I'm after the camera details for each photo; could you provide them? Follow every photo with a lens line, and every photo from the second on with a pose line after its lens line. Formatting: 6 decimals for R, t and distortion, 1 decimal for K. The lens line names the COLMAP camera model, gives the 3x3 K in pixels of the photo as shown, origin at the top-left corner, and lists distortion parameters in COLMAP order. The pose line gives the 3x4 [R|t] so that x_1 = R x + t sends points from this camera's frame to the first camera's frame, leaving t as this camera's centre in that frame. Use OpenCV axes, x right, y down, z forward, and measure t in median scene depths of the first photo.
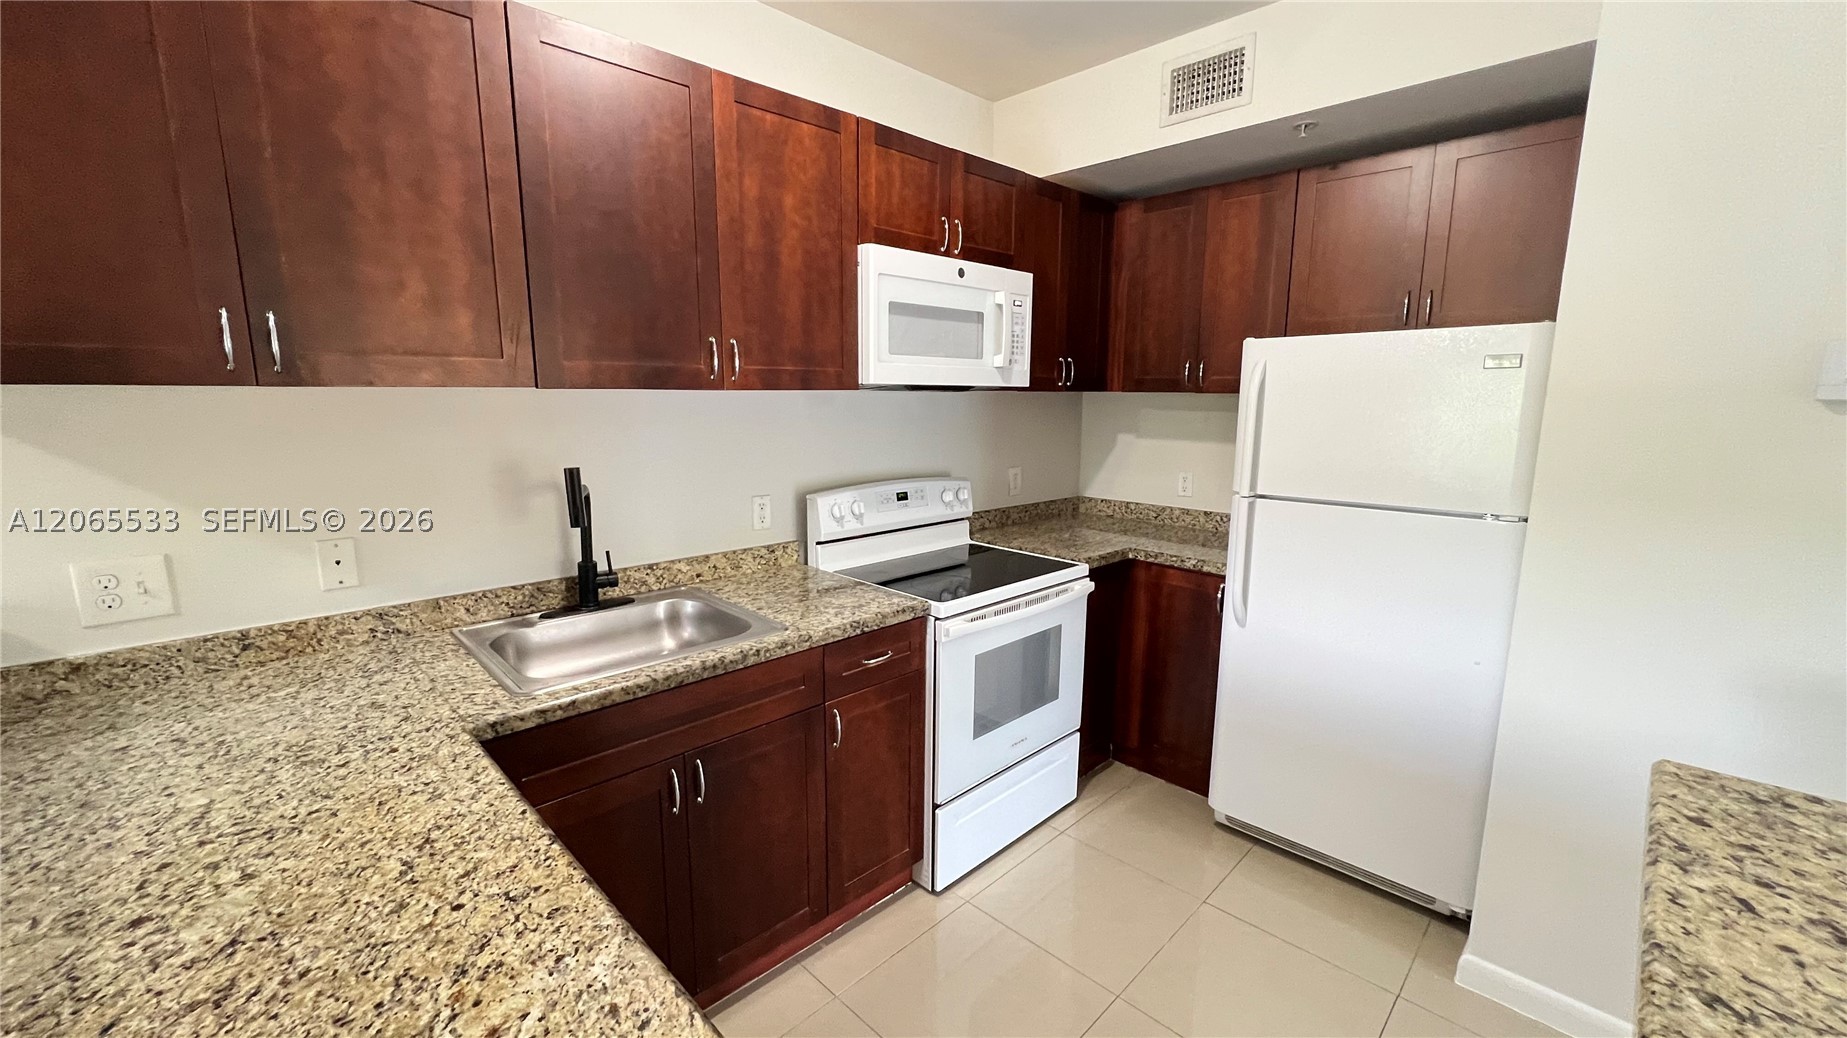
lens RADIAL K [[733.9, 0, 923.5], [0, 733.9, 519.0], [0, 0, 1]] dist [-0.000636, -0.000015]
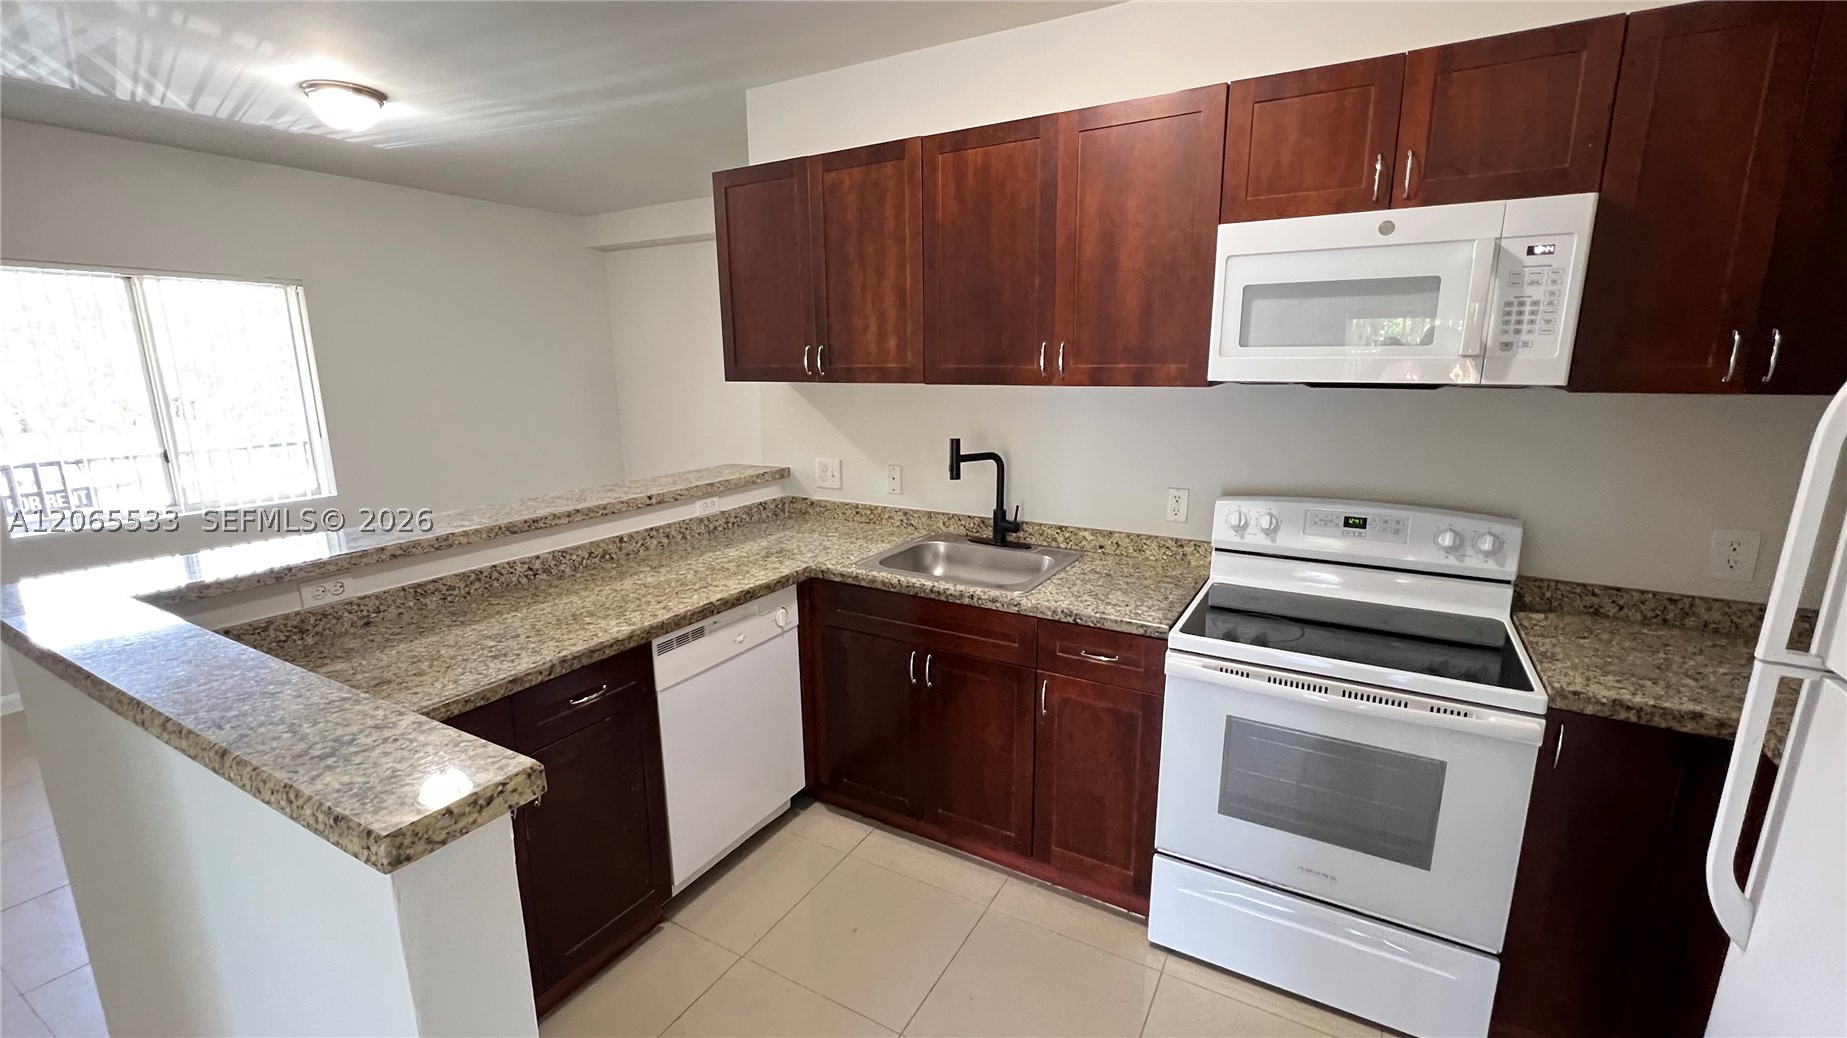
lens RADIAL K [[764.4, 0, 923.5], [0, 764.4, 519.0], [0, 0, 1]] dist [0.000581, 0.000326]
pose [[0.263443, 0.192277, -0.945319, 0.711784], [-0.156485, 0.975474, 0.154801, -0.102393], [0.951898, 0.107147, 0.287070, 0.386806]]
